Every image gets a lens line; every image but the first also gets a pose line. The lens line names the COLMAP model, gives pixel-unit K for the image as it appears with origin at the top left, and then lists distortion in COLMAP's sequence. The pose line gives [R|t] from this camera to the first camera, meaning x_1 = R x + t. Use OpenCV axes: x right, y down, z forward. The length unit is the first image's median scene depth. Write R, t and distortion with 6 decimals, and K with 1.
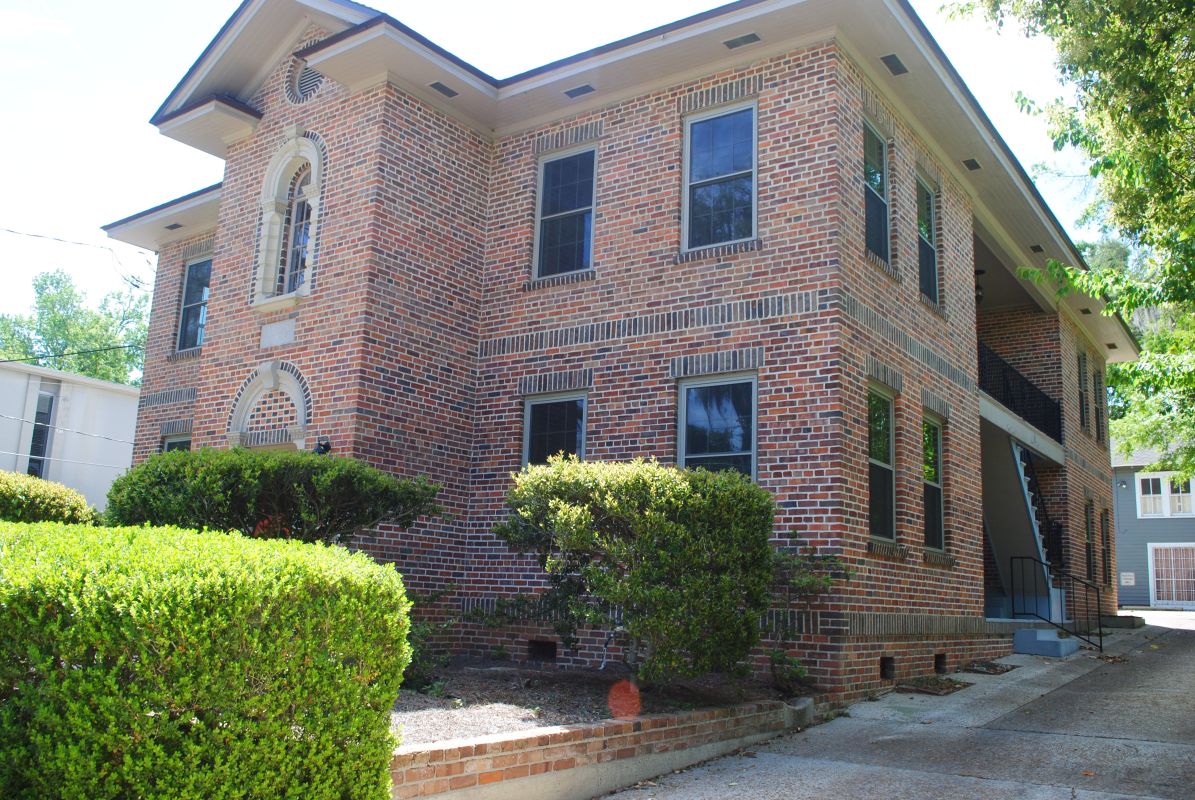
lens RADIAL K [[1015.0, 0, 597.7], [0, 1015.0, 397.9], [0, 0, 1]] dist [-0.052602, 0.002341]
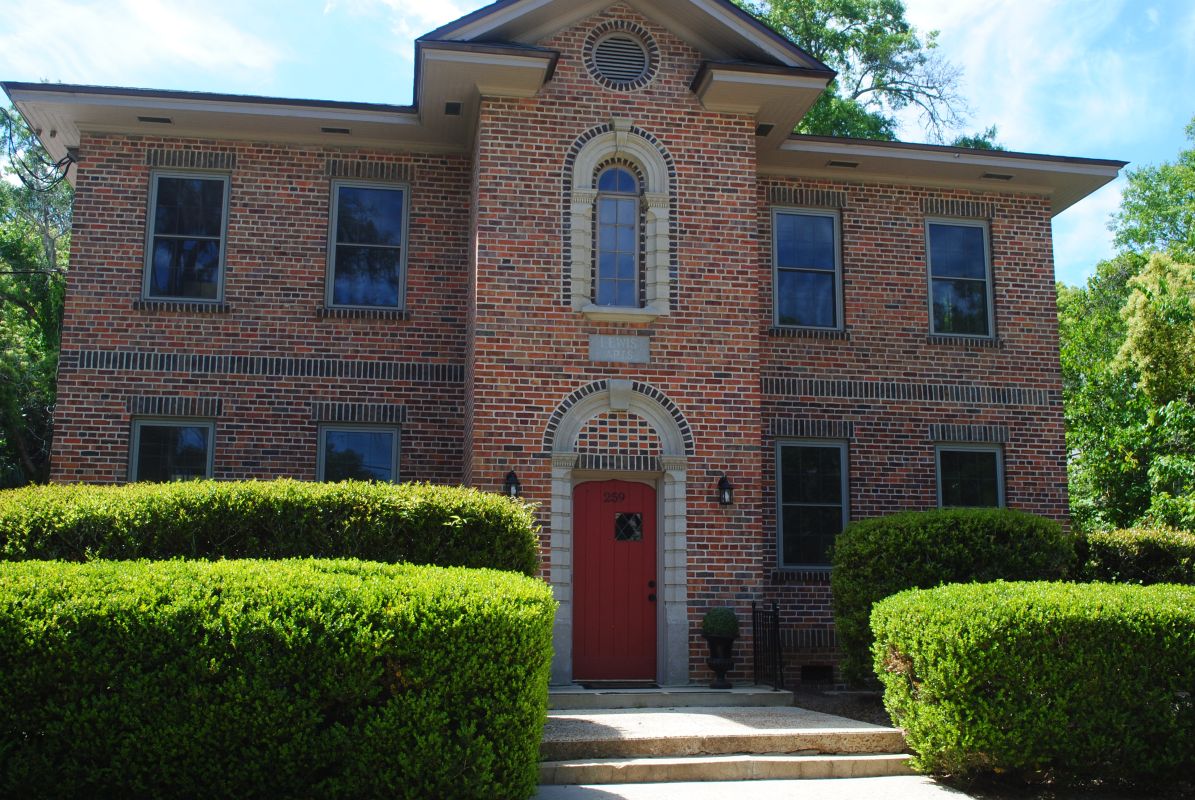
lens RADIAL K [[1240.4, 0, 597.5], [0, 1240.4, 402.2], [0, 0, 1]] dist [-0.018972, 0.000000]
pose [[0.701474, 0.093963, 0.706474, -1.228534], [-0.119270, 0.992768, -0.013614, 0.002192], [-0.702644, -0.074712, 0.707609, 0.239728]]
